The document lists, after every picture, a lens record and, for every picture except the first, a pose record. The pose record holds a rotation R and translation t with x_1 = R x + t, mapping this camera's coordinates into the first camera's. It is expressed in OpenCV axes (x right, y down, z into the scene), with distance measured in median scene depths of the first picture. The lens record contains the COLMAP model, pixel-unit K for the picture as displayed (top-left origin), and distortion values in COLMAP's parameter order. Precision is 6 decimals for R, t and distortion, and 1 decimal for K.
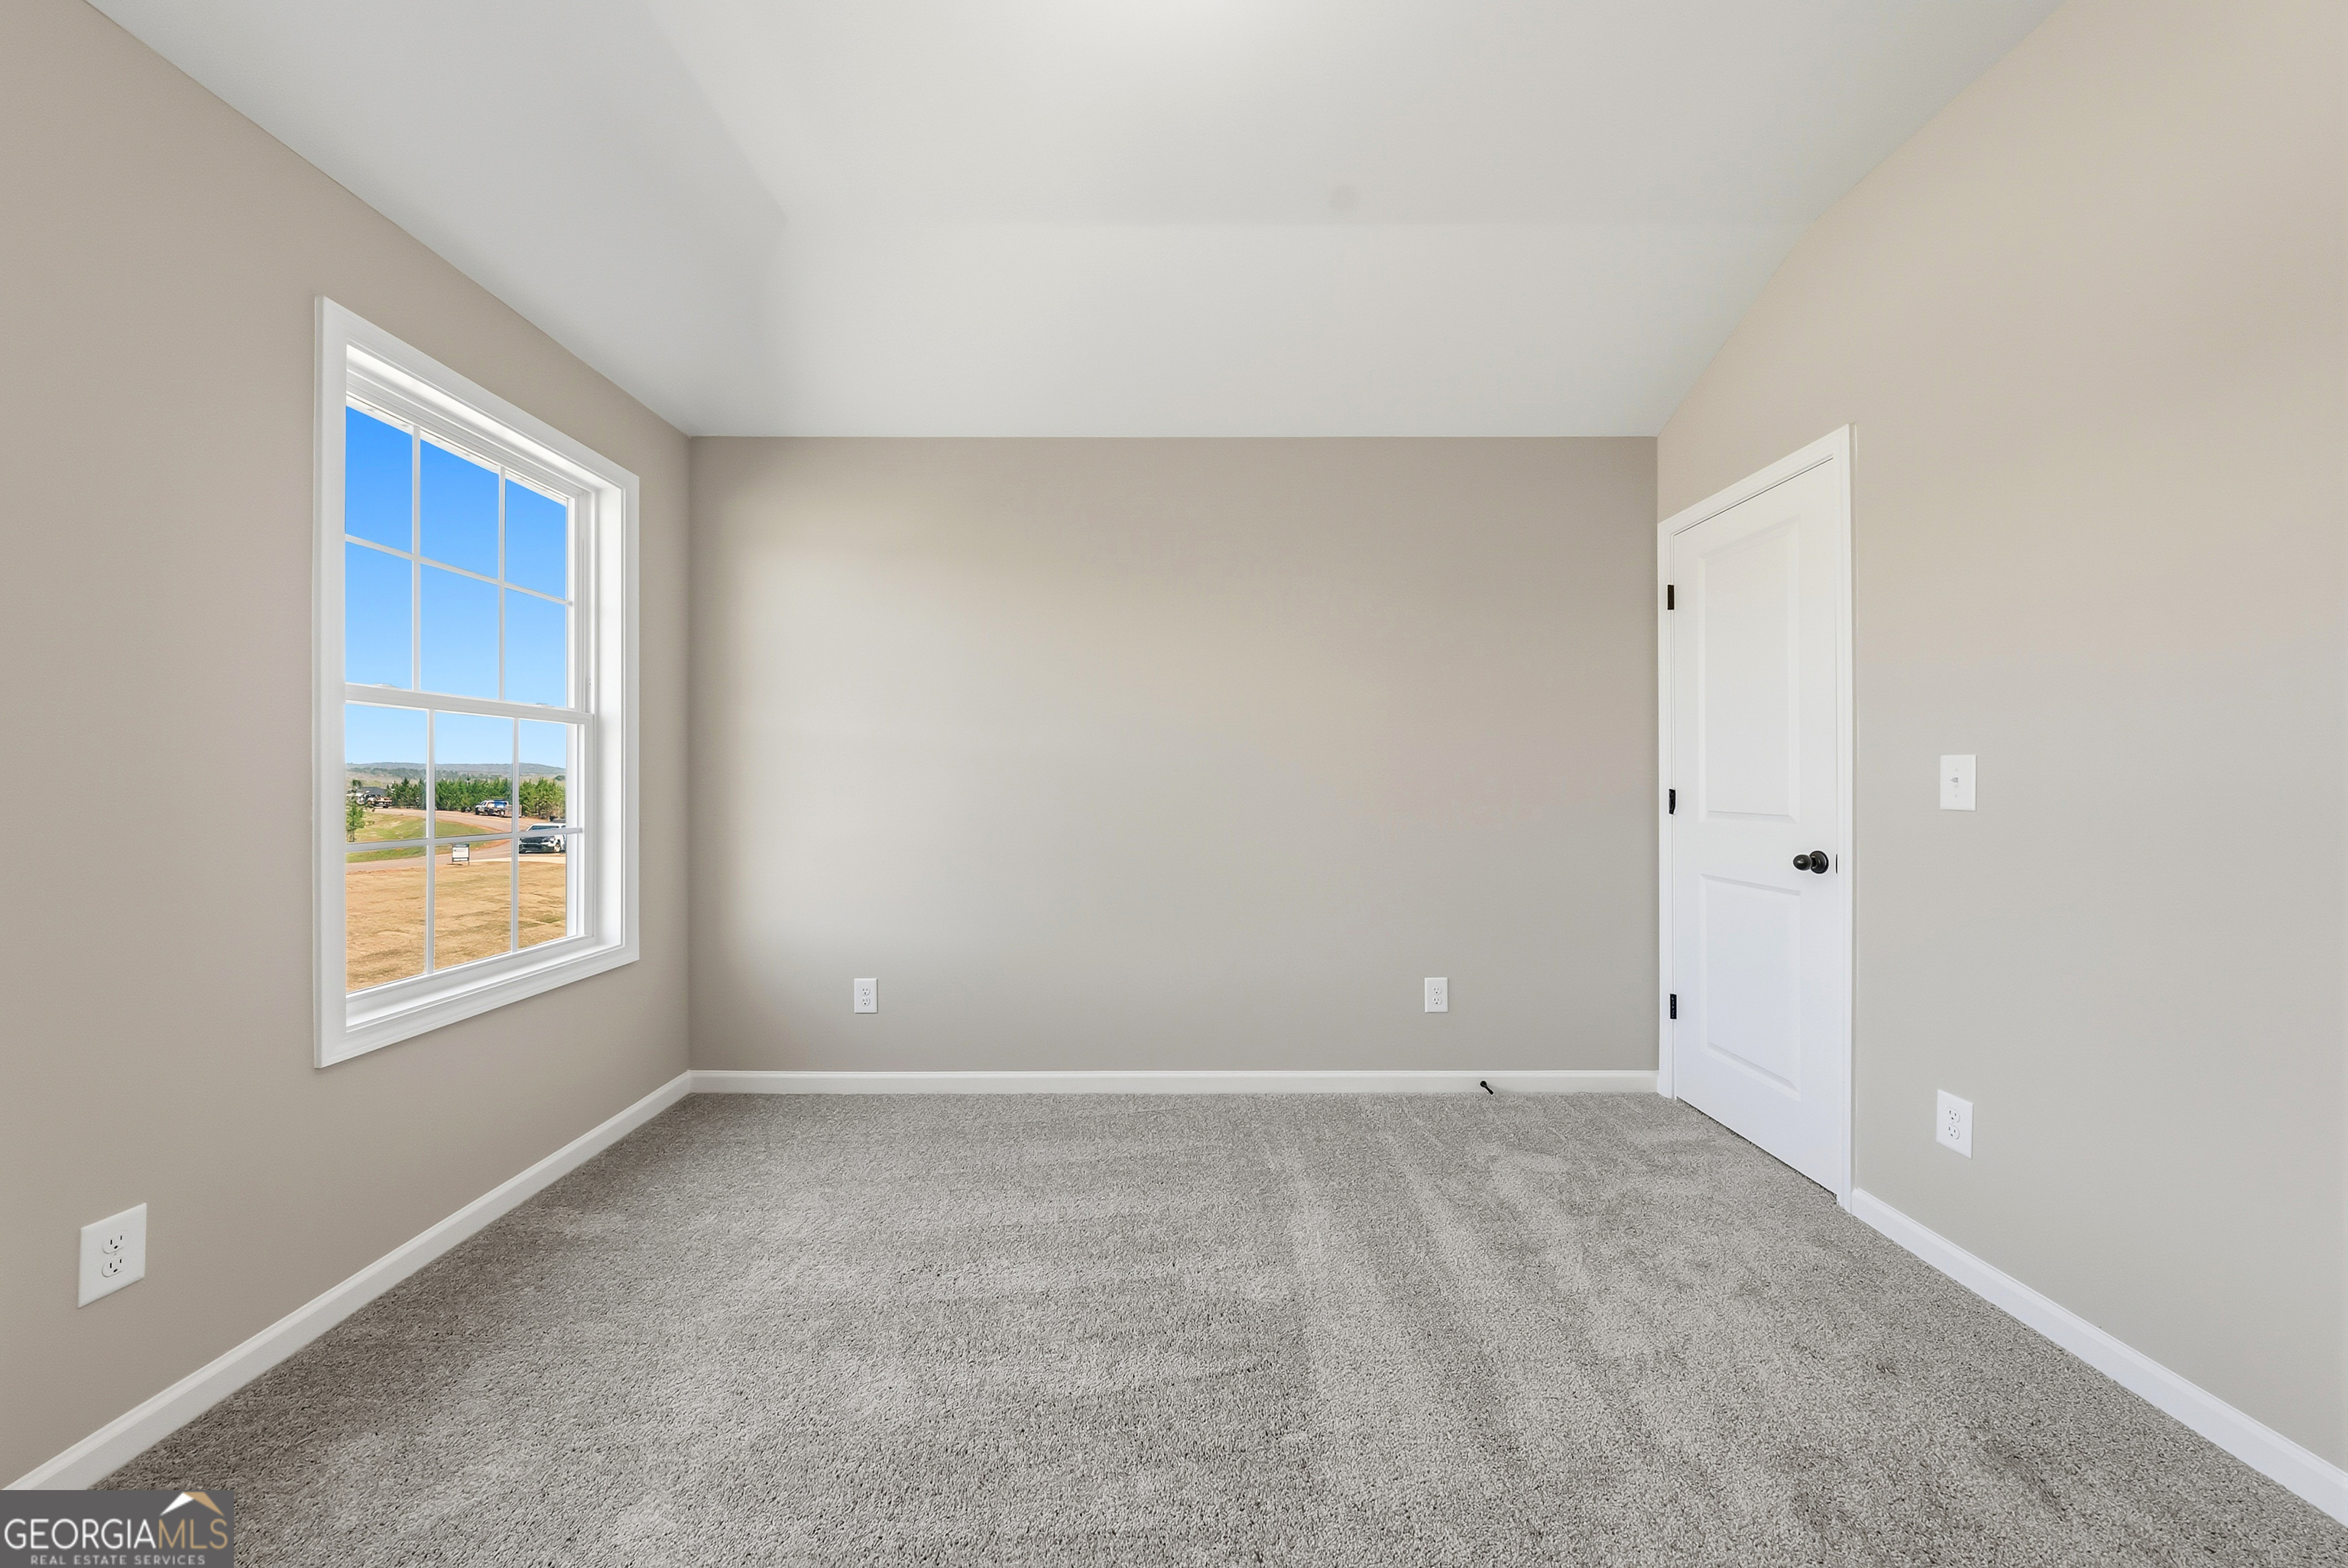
lens RADIAL K [[803.5, 0, 1167.9], [0, 803.5, 786.5], [0, 0, 1]] dist [-0.003914, 0.000668]
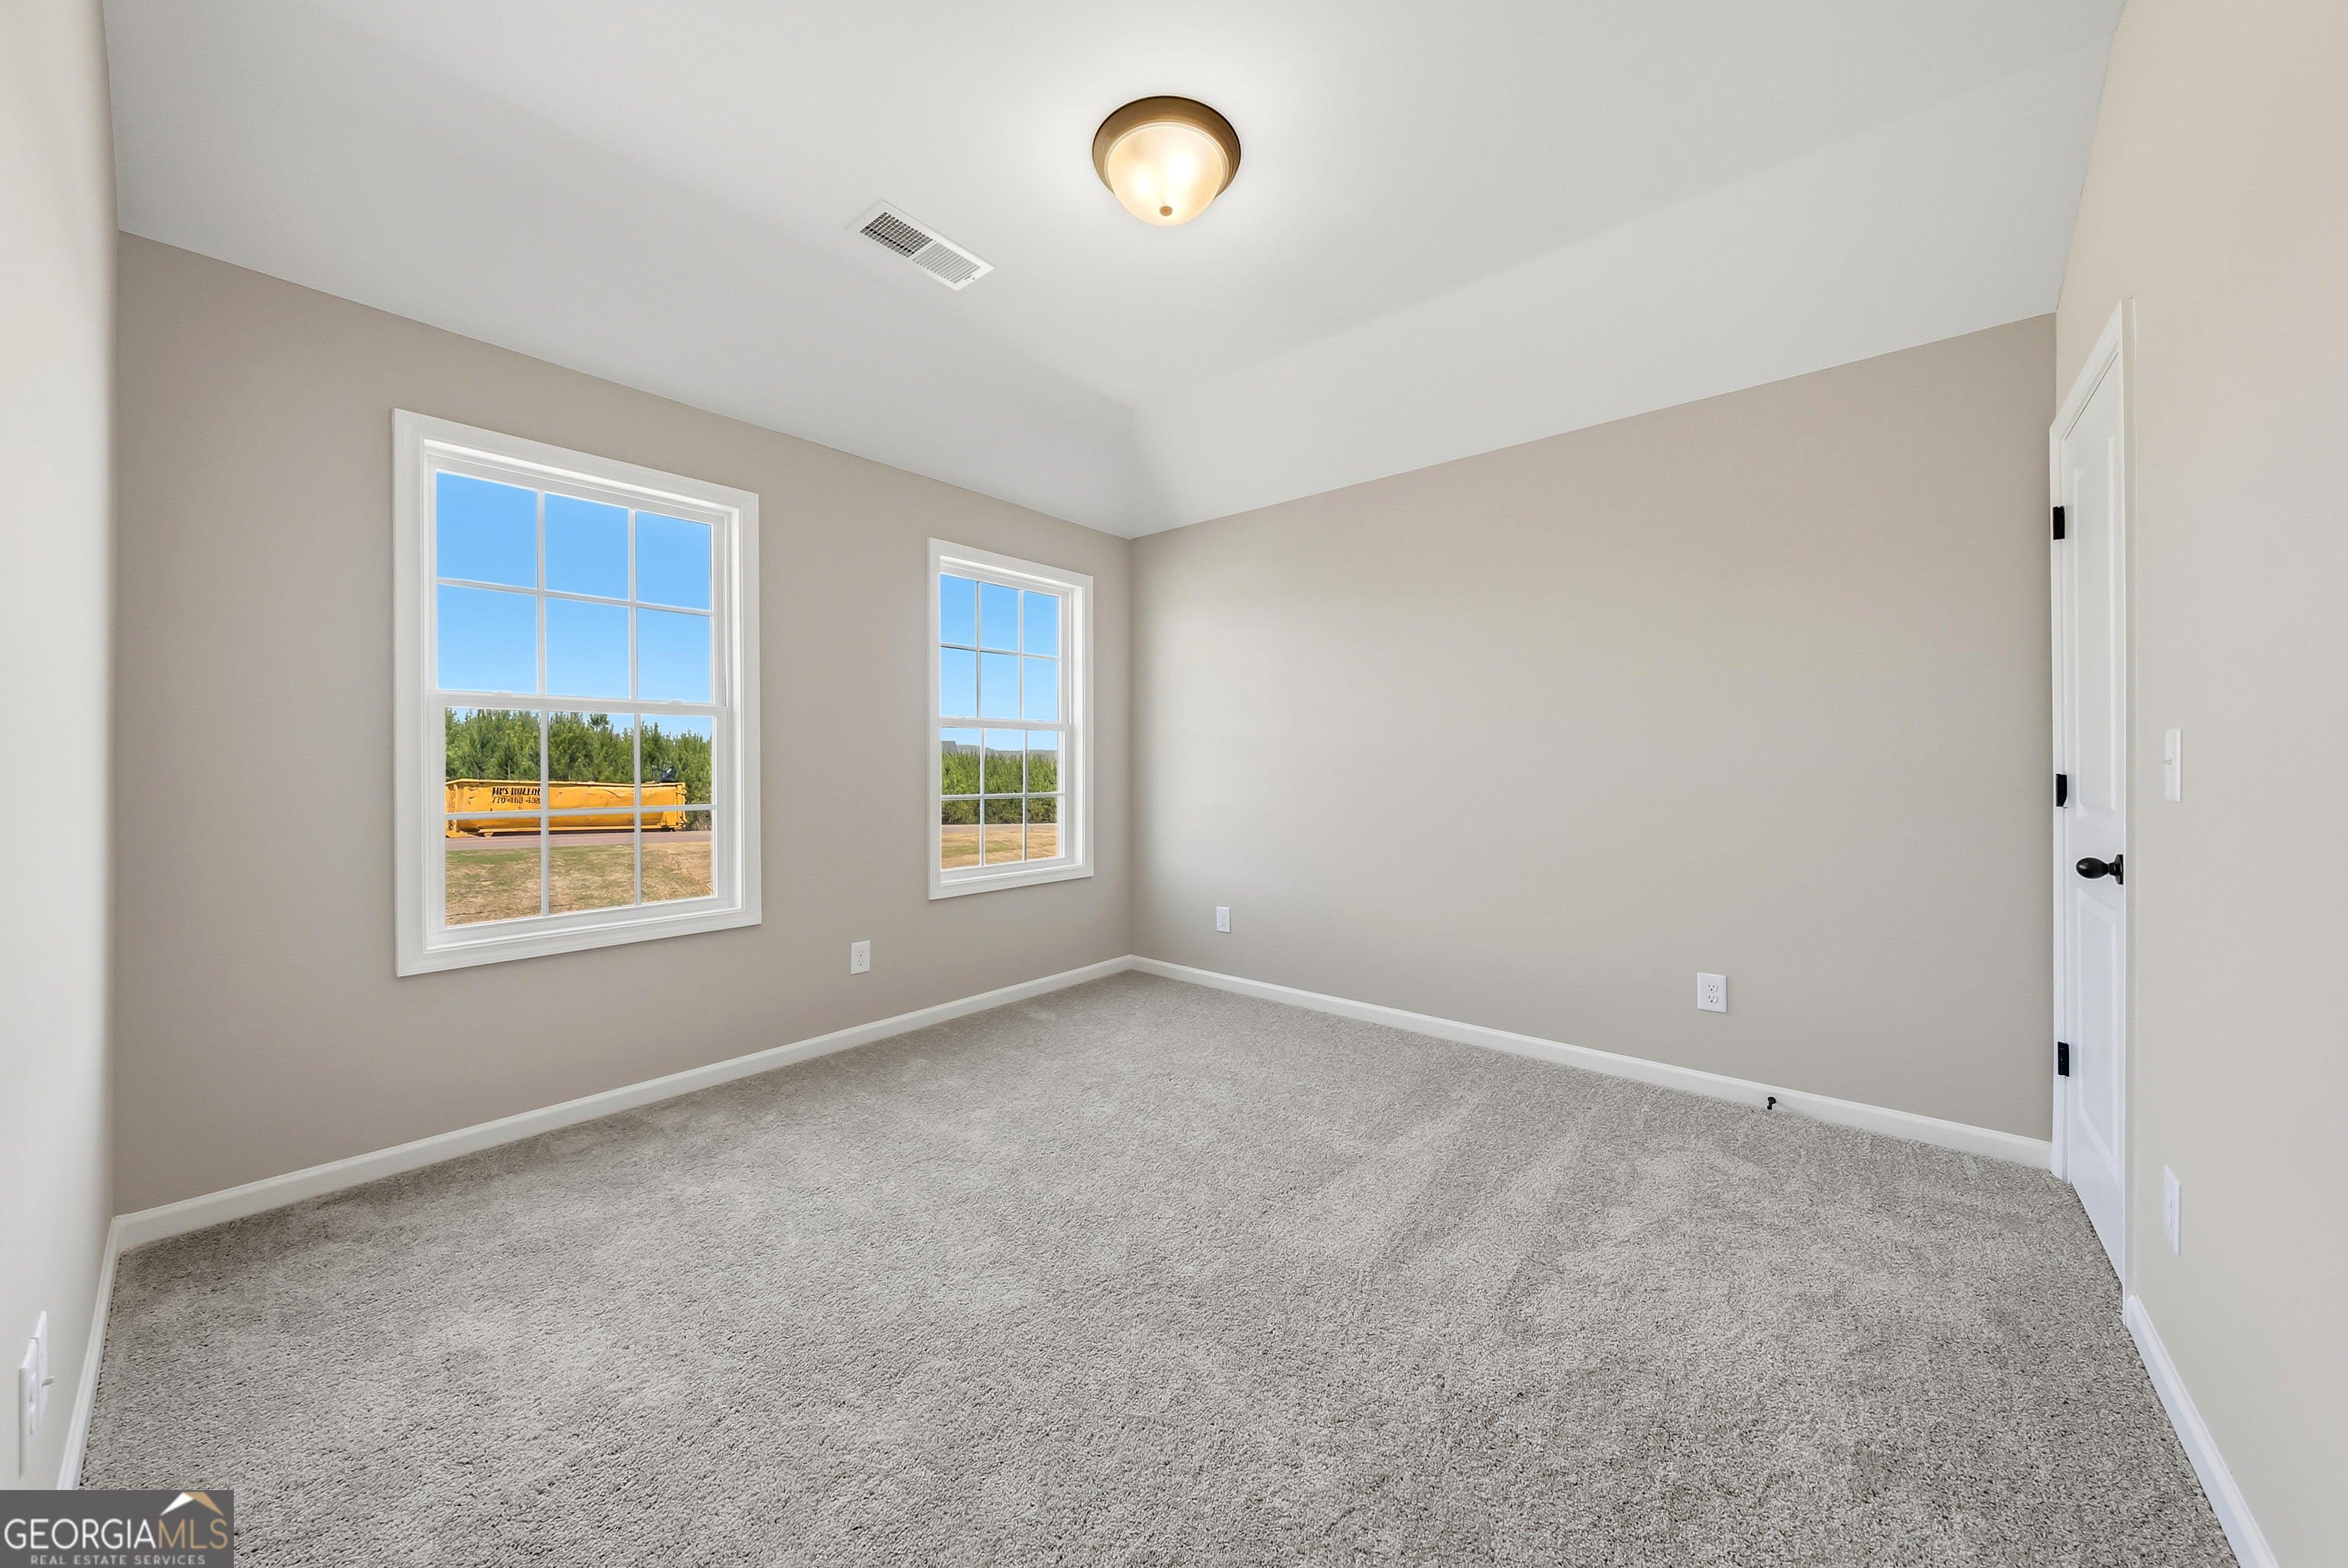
lens RADIAL K [[803.5, 0, 1161.7], [0, 803.5, 769.0], [0, 0, 1]] dist [-0.003914, 0.000668]
pose [[0.762539, 0.002655, -0.646936, 0.579035], [-0.003041, 0.999995, 0.000519, 0.000707], [0.646935, 0.001571, 0.762544, -0.168075]]
